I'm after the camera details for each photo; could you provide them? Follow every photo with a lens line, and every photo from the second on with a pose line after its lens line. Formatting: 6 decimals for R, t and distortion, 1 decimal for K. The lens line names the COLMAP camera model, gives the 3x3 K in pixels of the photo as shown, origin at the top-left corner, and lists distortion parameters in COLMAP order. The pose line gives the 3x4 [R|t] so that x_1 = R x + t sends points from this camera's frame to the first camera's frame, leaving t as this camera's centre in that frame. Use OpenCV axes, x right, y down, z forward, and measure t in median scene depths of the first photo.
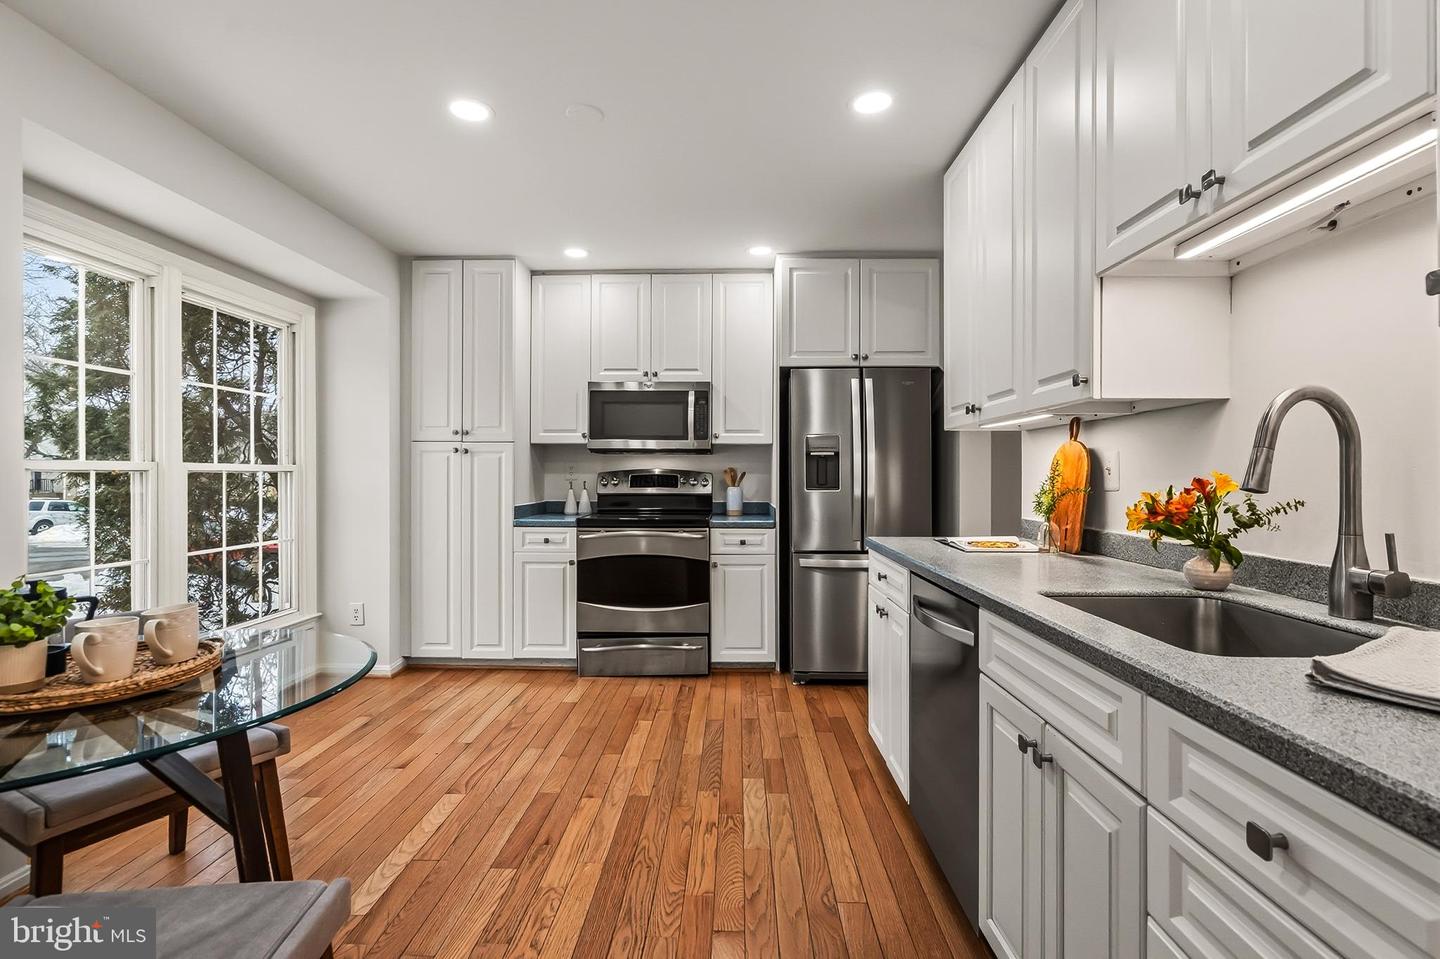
lens RADIAL K [[657.9, 0, 721.9], [0, 657.9, 476.1], [0, 0, 1]] dist [0.001298, 0.000768]
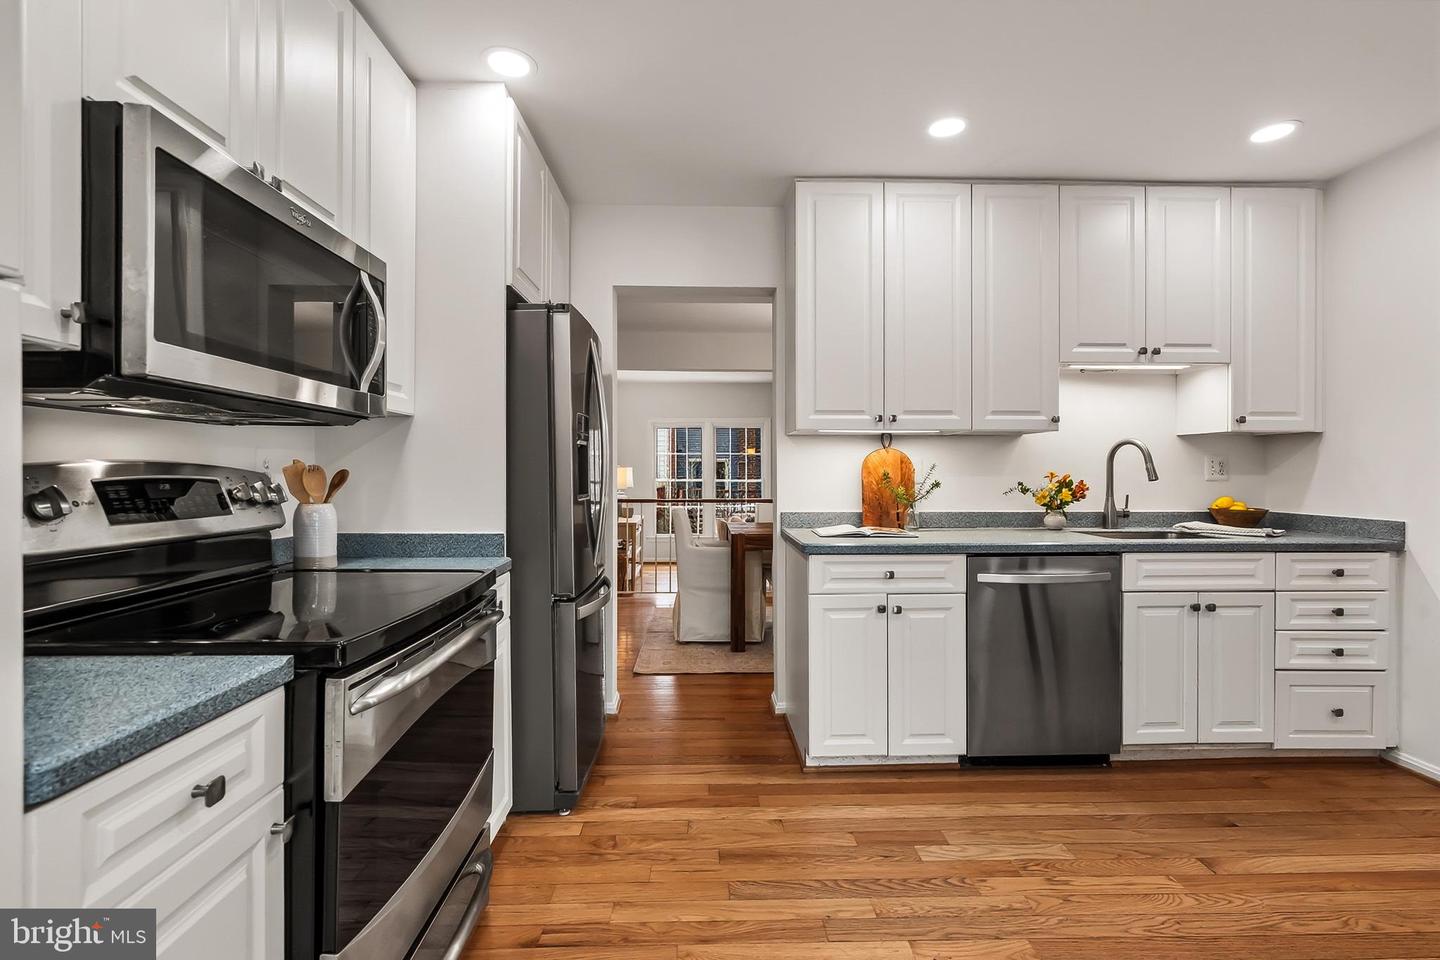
lens RADIAL K [[657.9, 0, 721.9], [0, 657.9, 476.6], [0, 0, 1]] dist [0.001298, 0.000768]
pose [[-0.046573, -0.008371, 0.998880, -0.854881], [0.005740, 0.999946, 0.008648, -0.010213], [-0.998898, 0.006136, -0.046523, 1.470401]]
